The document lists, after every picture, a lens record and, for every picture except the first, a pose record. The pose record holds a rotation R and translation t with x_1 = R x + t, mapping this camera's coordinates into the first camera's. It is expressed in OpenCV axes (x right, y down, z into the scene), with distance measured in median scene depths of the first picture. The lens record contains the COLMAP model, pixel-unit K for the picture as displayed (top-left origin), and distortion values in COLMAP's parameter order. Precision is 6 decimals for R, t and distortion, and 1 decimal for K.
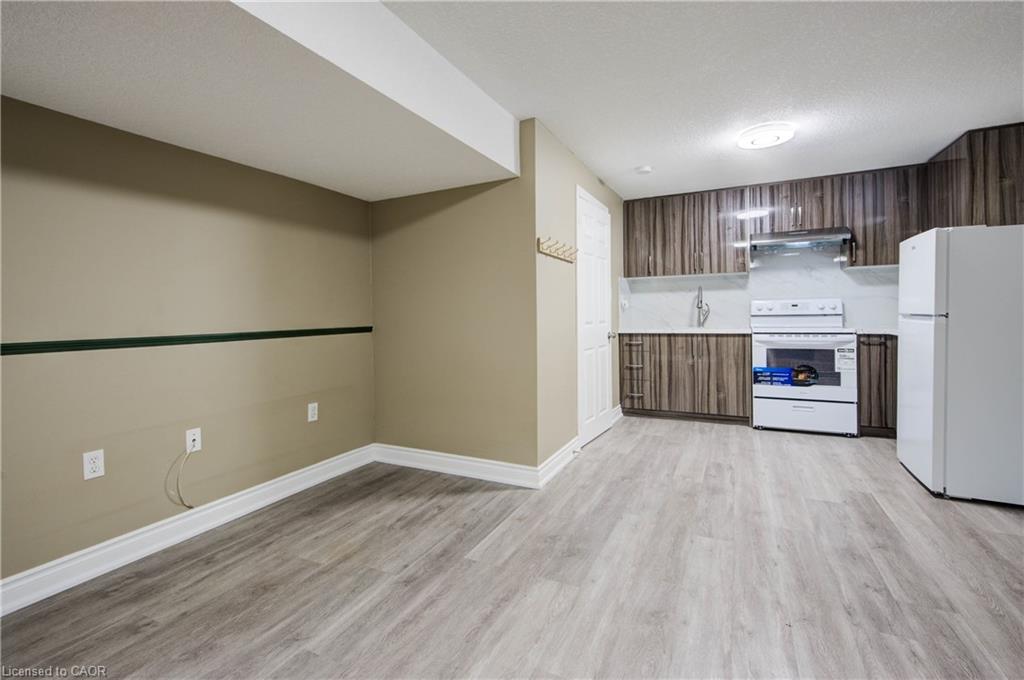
lens RADIAL K [[465.7, 0, 512.4], [0, 465.7, 325.4], [0, 0, 1]] dist [0.008696, -0.001080]
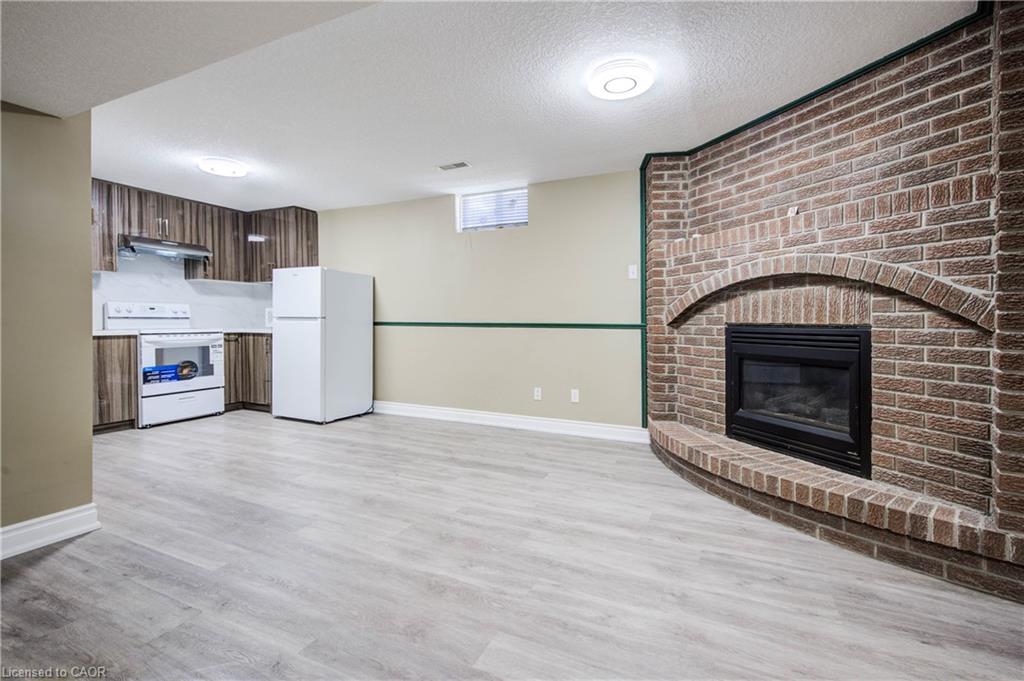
lens RADIAL K [[465.7, 0, 508.9], [0, 465.7, 335.7], [0, 0, 1]] dist [0.008696, -0.001080]
pose [[-0.008241, -0.018086, 0.999802, -0.655007], [0.018863, 0.999656, 0.018239, 0.020619], [-0.999788, 0.019009, -0.007897, 0.270748]]
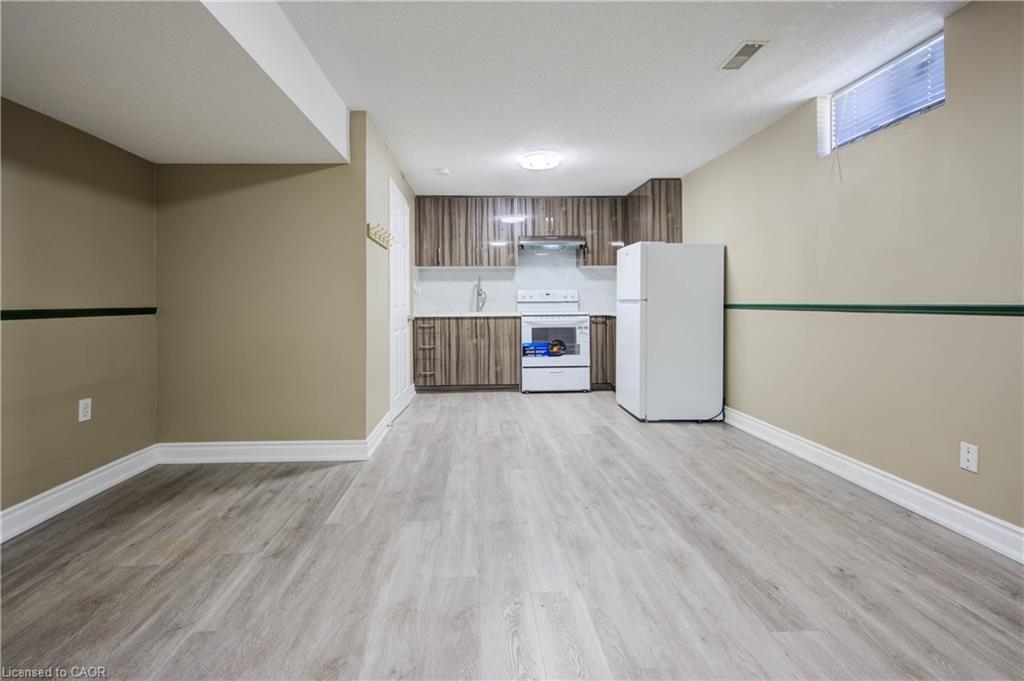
lens RADIAL K [[465.7, 0, 500.0], [0, 465.7, 315.6], [0, 0, 1]] dist [0.008696, -0.001080]
pose [[0.876348, -0.004063, 0.481661, -0.168507], [0.005392, 0.999985, -0.001376, 0.022483], [-0.481648, 0.003802, 0.876357, -0.069360]]
